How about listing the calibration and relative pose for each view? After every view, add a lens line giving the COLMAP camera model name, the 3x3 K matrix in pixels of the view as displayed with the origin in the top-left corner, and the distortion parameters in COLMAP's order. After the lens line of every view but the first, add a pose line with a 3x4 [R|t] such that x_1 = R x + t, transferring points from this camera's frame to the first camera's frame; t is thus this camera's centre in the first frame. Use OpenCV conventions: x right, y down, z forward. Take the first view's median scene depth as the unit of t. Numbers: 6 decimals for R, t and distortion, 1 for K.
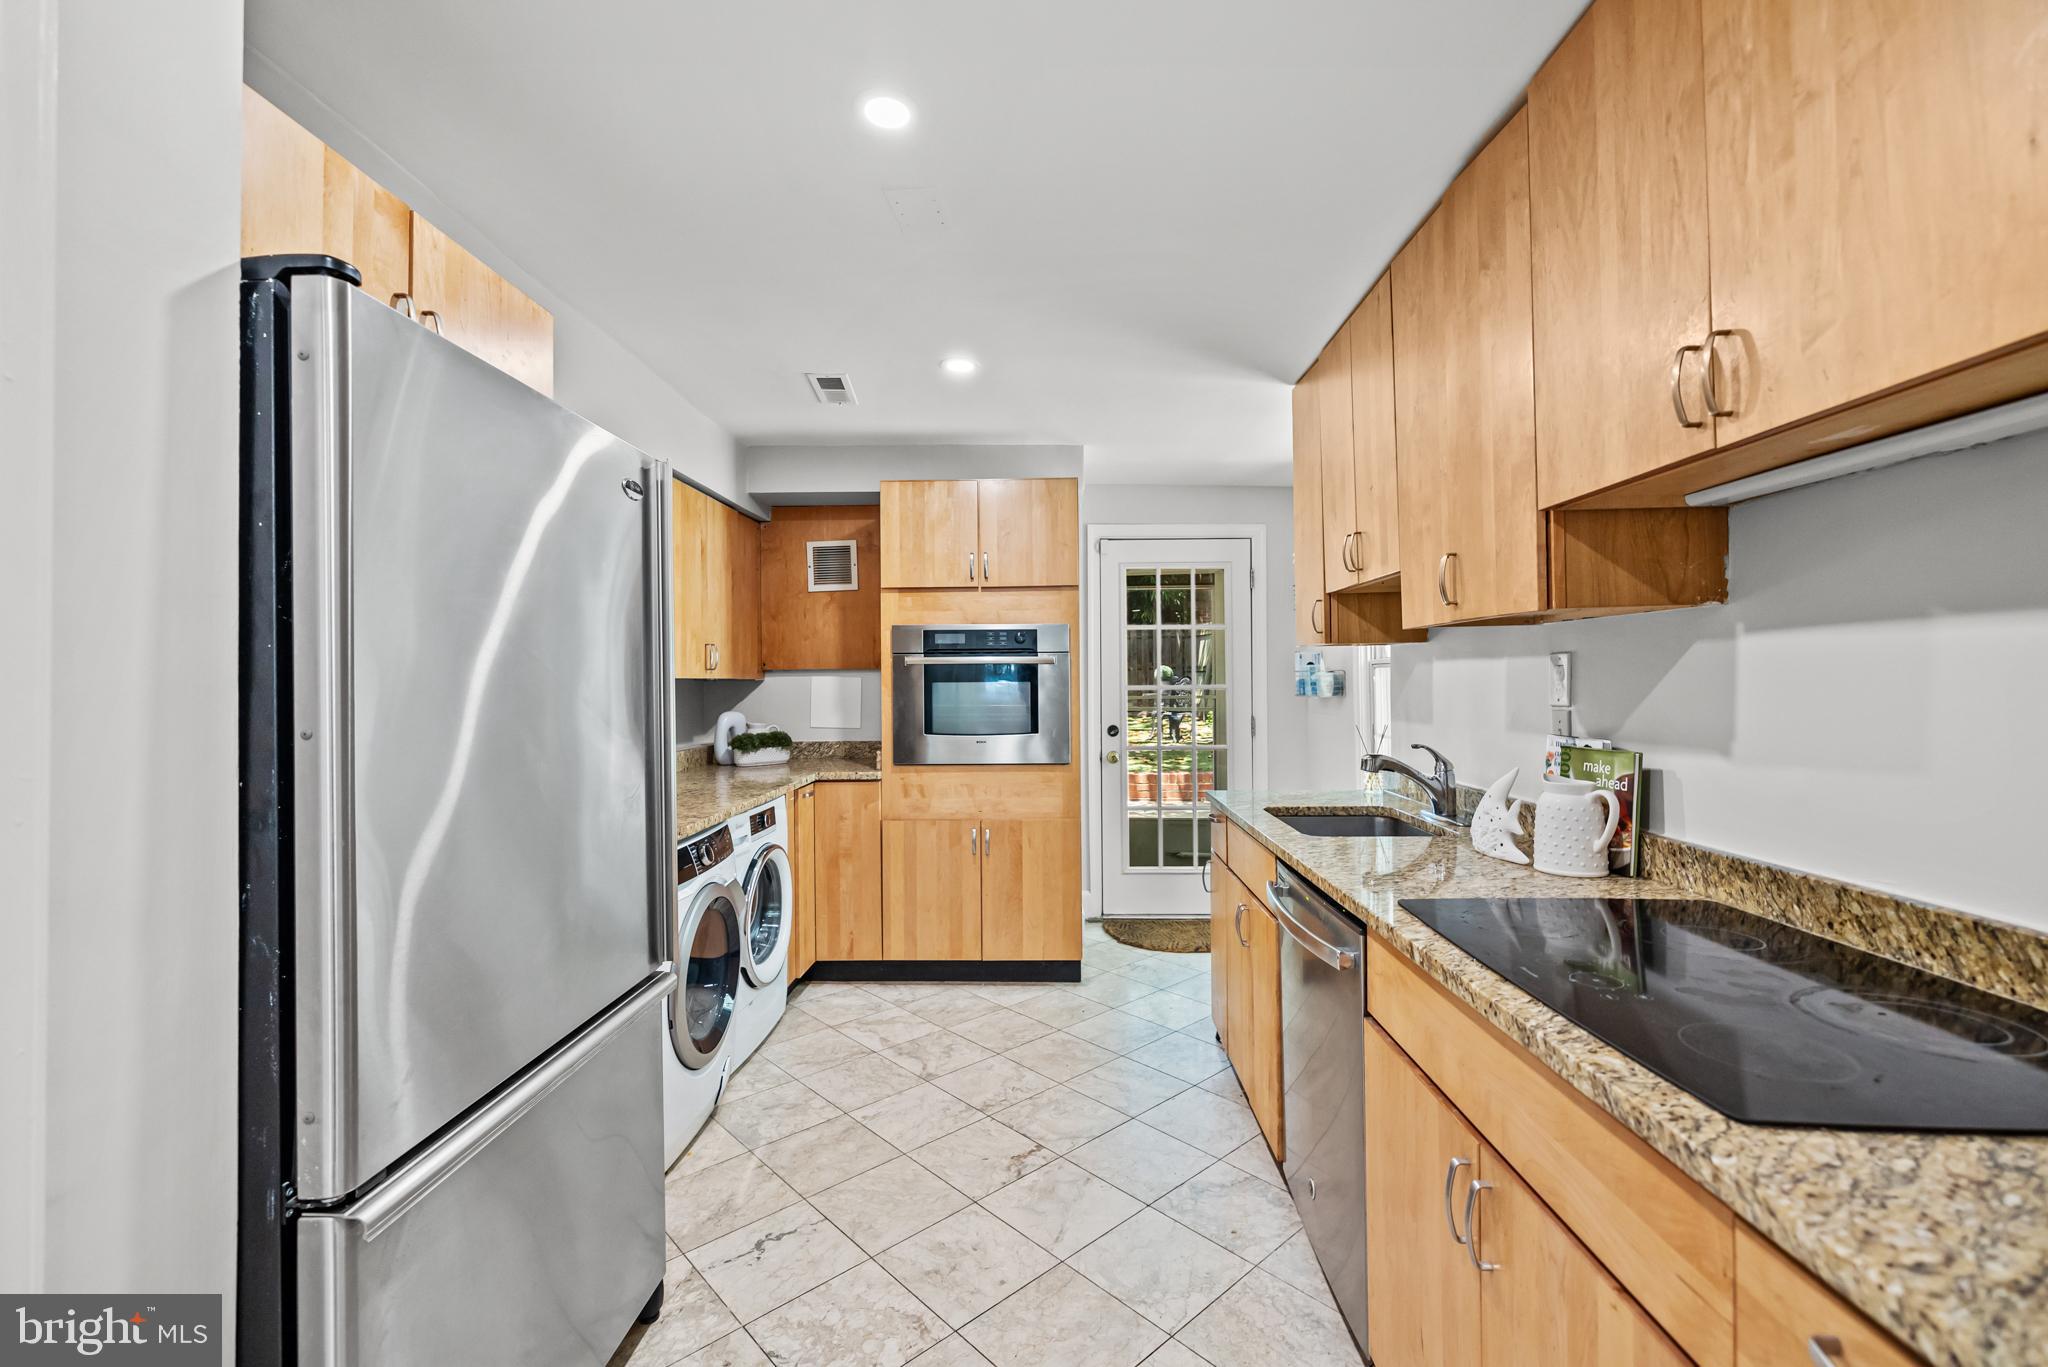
lens RADIAL K [[862.3, 0, 1025.7], [0, 862.3, 673.5], [0, 0, 1]] dist [0.001297, -0.000050]
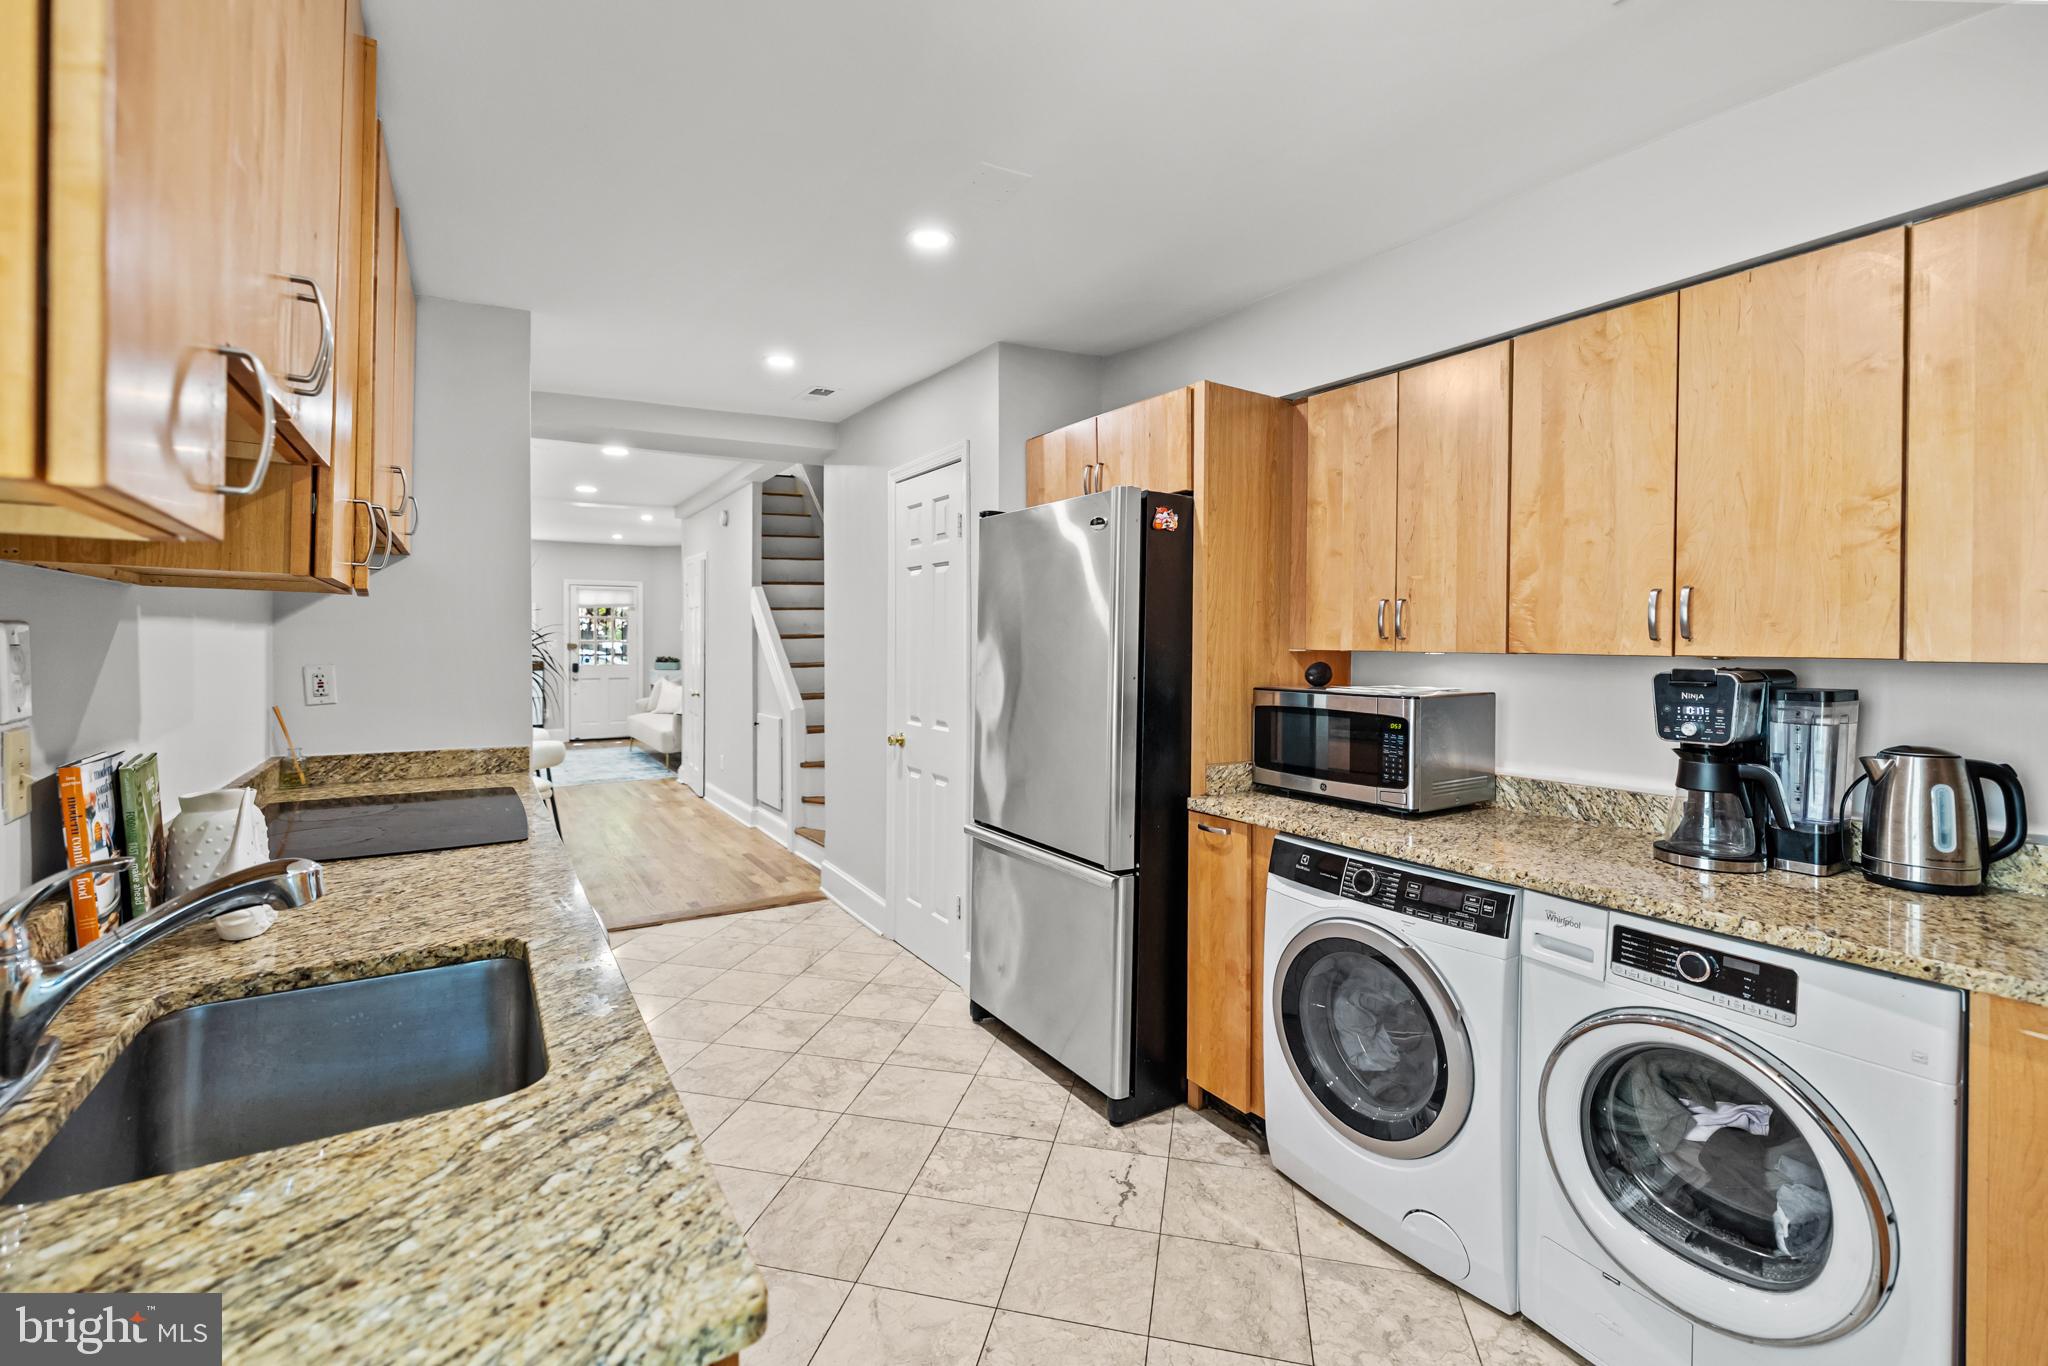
lens RADIAL K [[888.8, 0, 1017.2], [0, 888.8, 654.9], [0, 0, 1]] dist [0.001073, -0.000004]
pose [[-0.833473, 0.009664, -0.552475, 0.224783], [0.003477, 0.999919, 0.012245, -0.004790], [0.552549, 0.008285, -0.833439, 1.005070]]
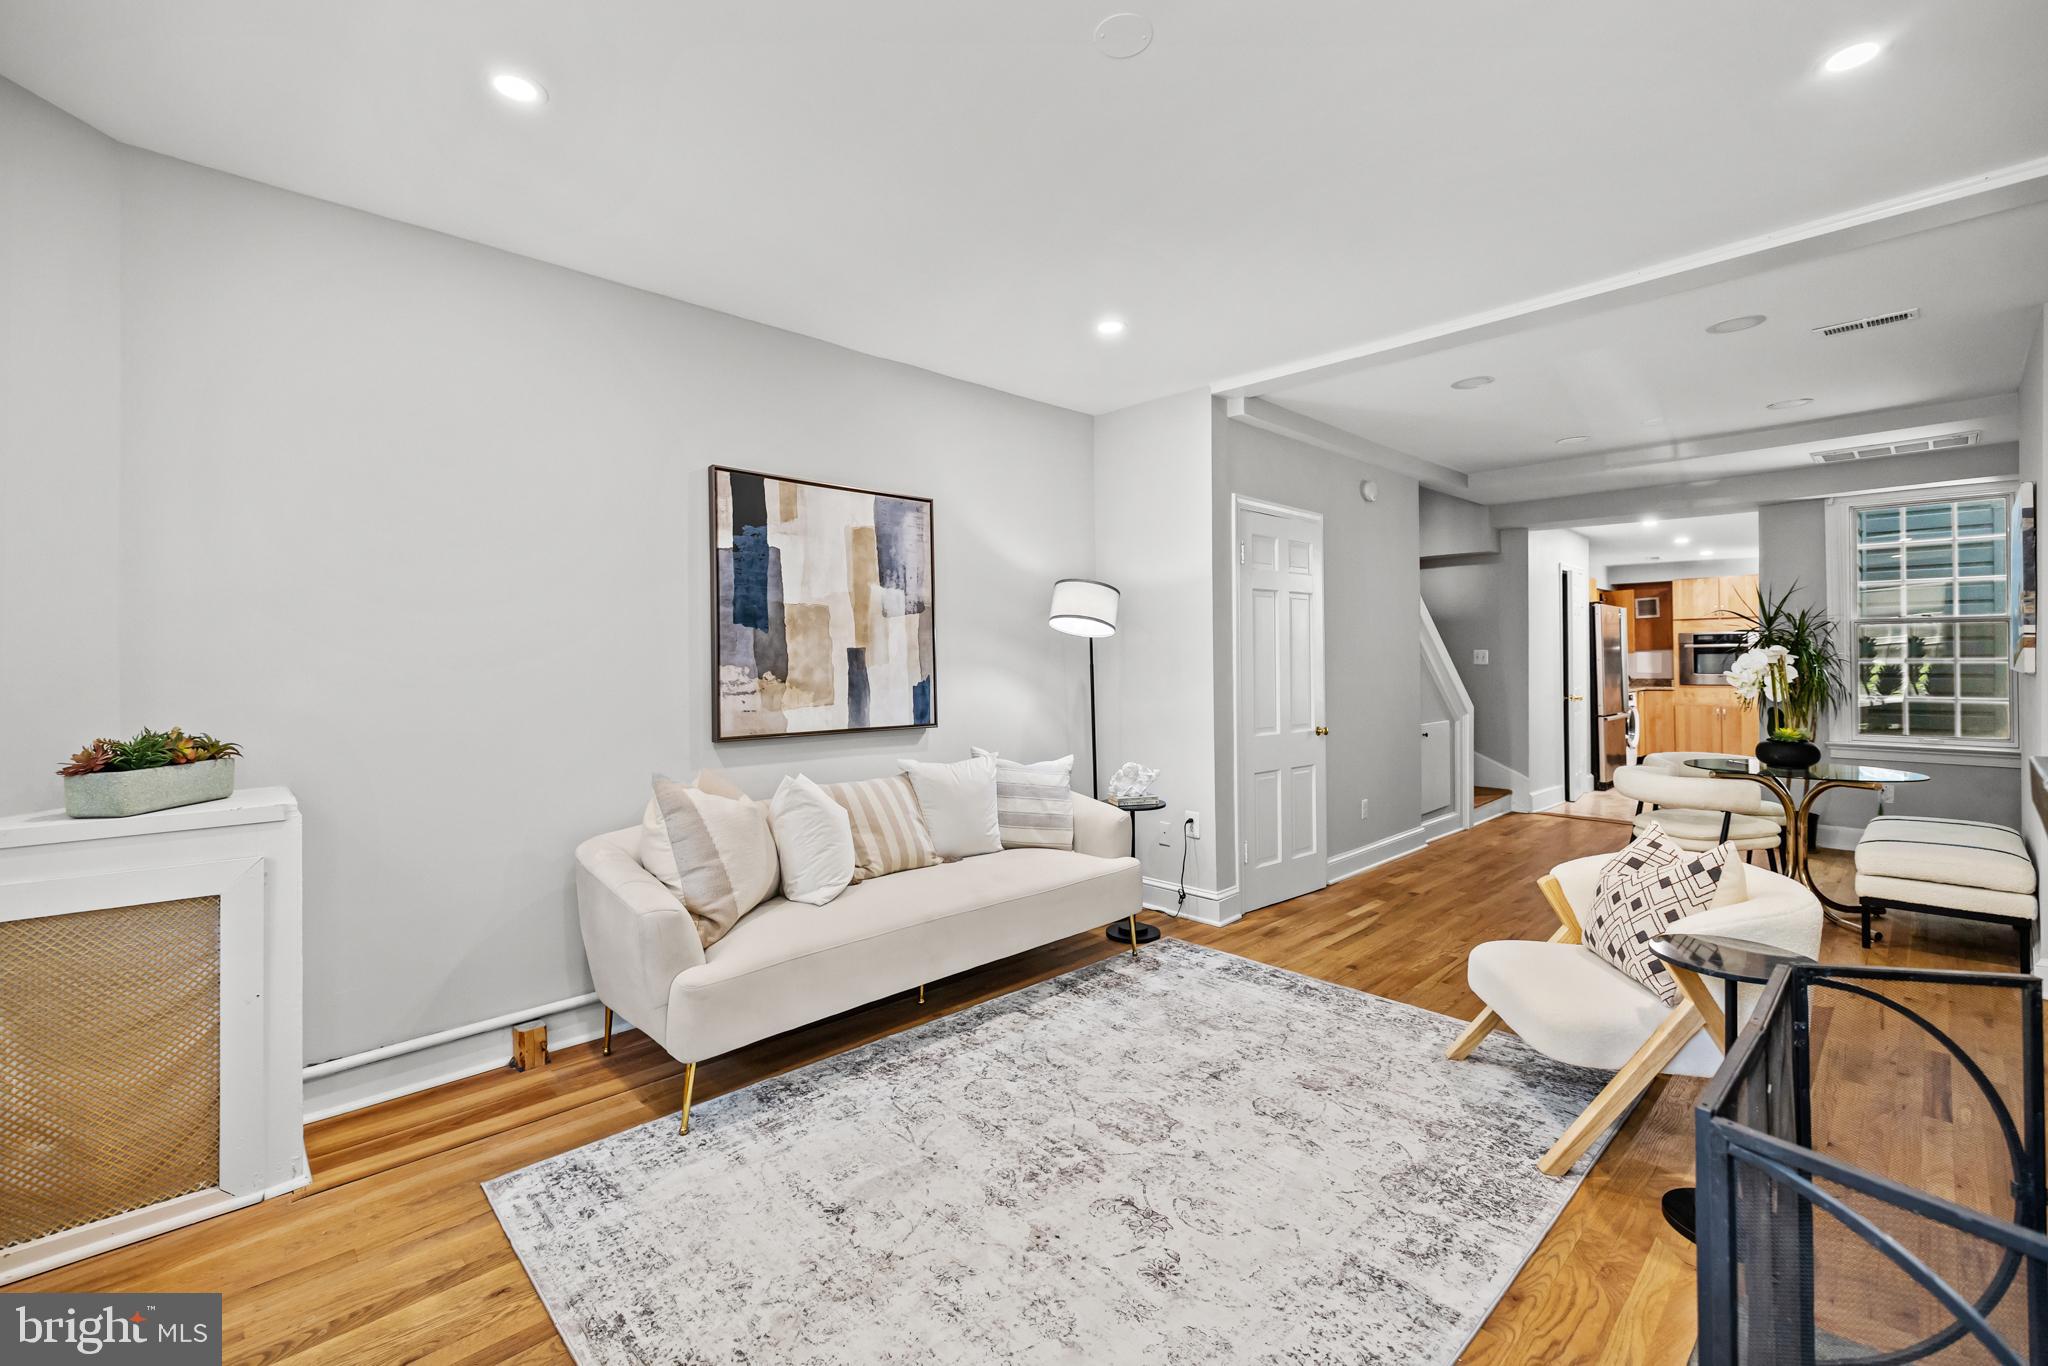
lens RADIAL K [[871.4, 0, 1021.6], [0, 871.4, 654.5], [0, 0, 1]] dist [0.001589, 0.000072]
pose [[0.711090, -0.007006, -0.703066, 0.307140], [0.010038, 0.999950, 0.000188, -0.010066], [0.703030, -0.007191, 0.711124, -2.430109]]
